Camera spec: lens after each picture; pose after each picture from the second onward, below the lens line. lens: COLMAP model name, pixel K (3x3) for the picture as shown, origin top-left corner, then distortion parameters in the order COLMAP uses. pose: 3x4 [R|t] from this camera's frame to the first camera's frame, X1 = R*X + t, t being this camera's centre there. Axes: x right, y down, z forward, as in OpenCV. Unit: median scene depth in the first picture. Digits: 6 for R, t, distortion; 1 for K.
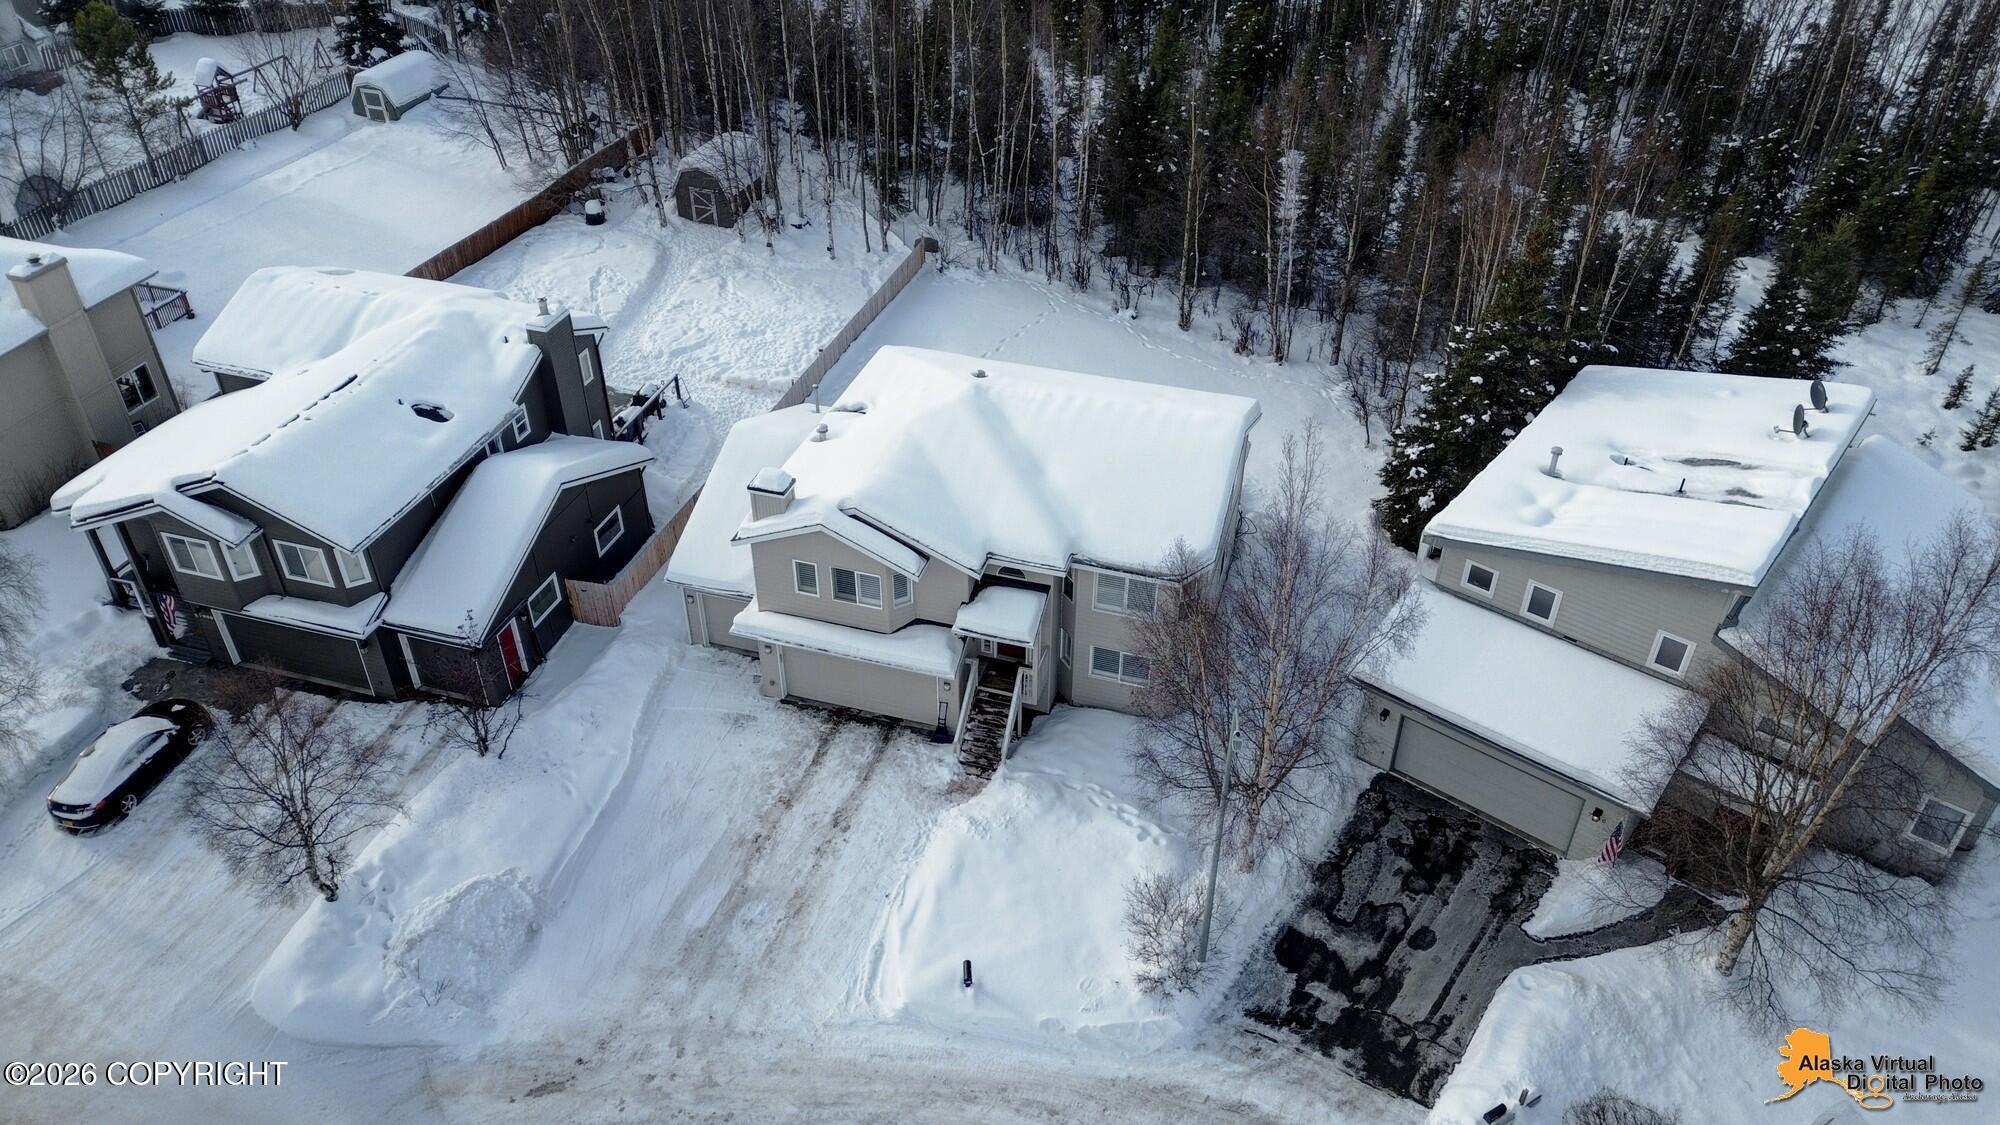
lens RADIAL K [[1411.8, 0, 1008.2], [0, 1411.8, 542.1], [0, 0, 1]] dist [0.060877, -0.055722]
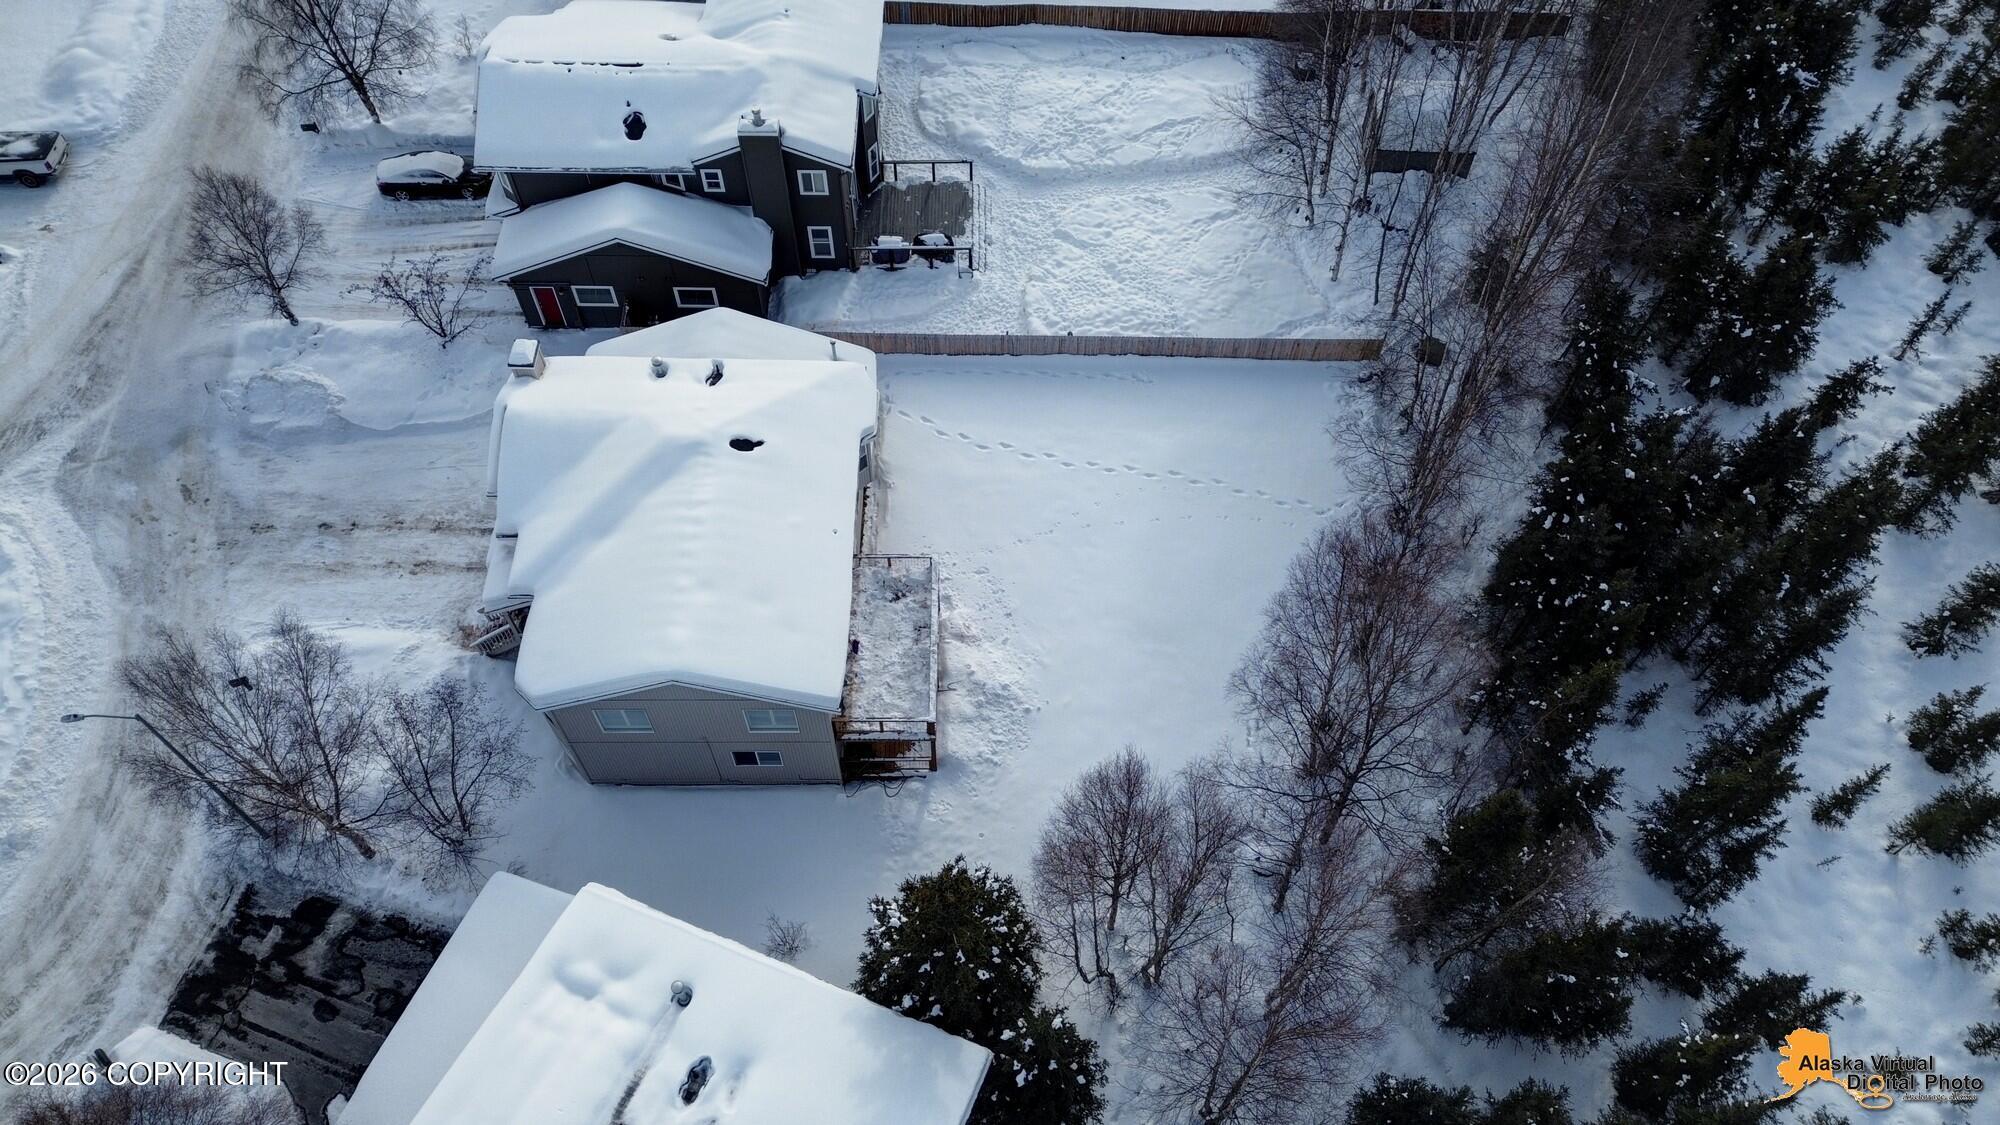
lens RADIAL K [[1411.8, 0, 999.9], [0, 1411.8, 556.3], [0, 0, 1]] dist [0.060877, -0.055722]
pose [[0.289178, 0.796006, -0.531742, 0.697432], [-0.562934, 0.590684, 0.578099, -0.833543], [0.774262, 0.132162, 0.618912, 0.585823]]
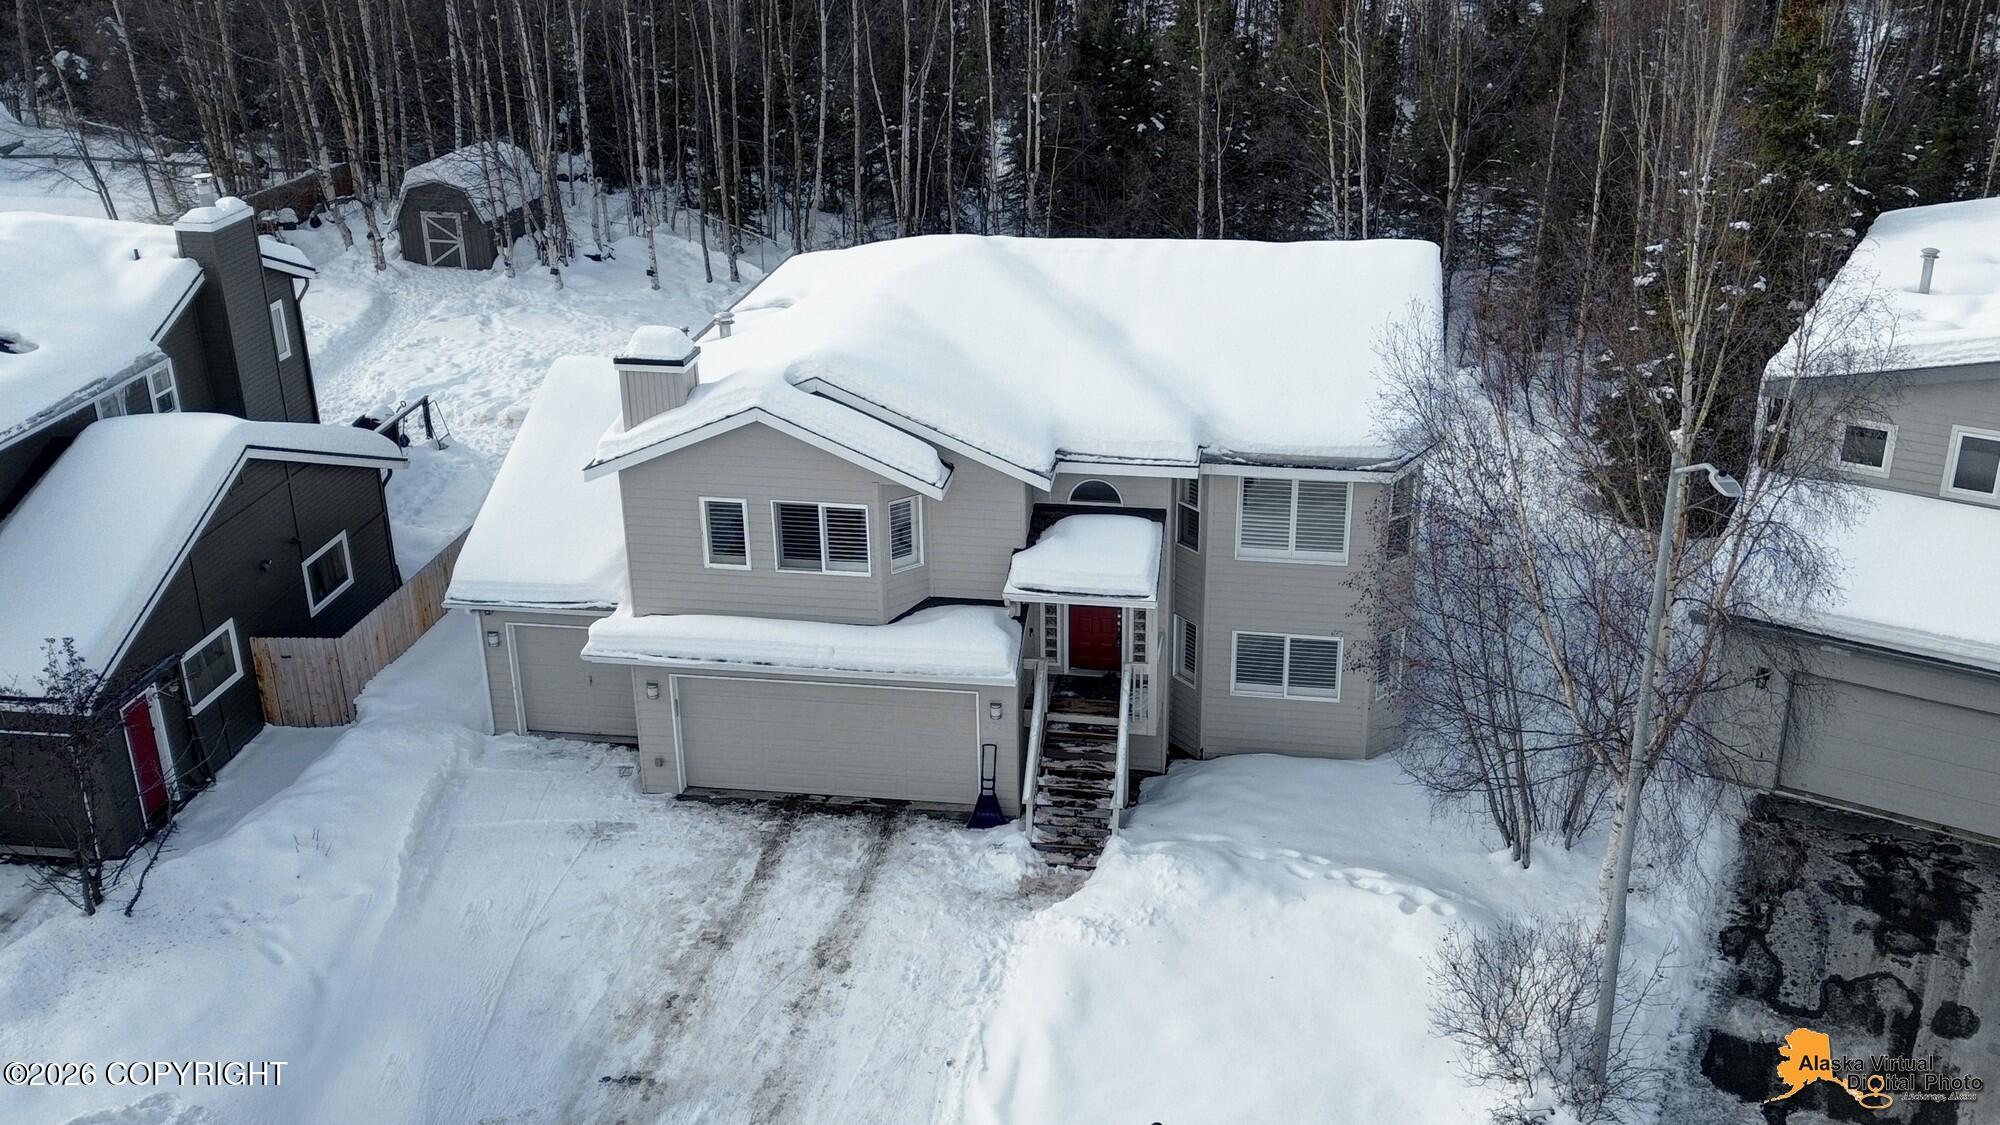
lens RADIAL K [[1875.2, 0, 1085.6], [0, 1875.2, 526.2], [0, 0, 1]] dist [0.033133, 0.000000]
pose [[0.985482, -0.067104, 0.155957, -0.119068], [0.101538, 0.969143, -0.224615, 0.201838], [-0.136072, 0.237189, 0.961886, 0.278704]]
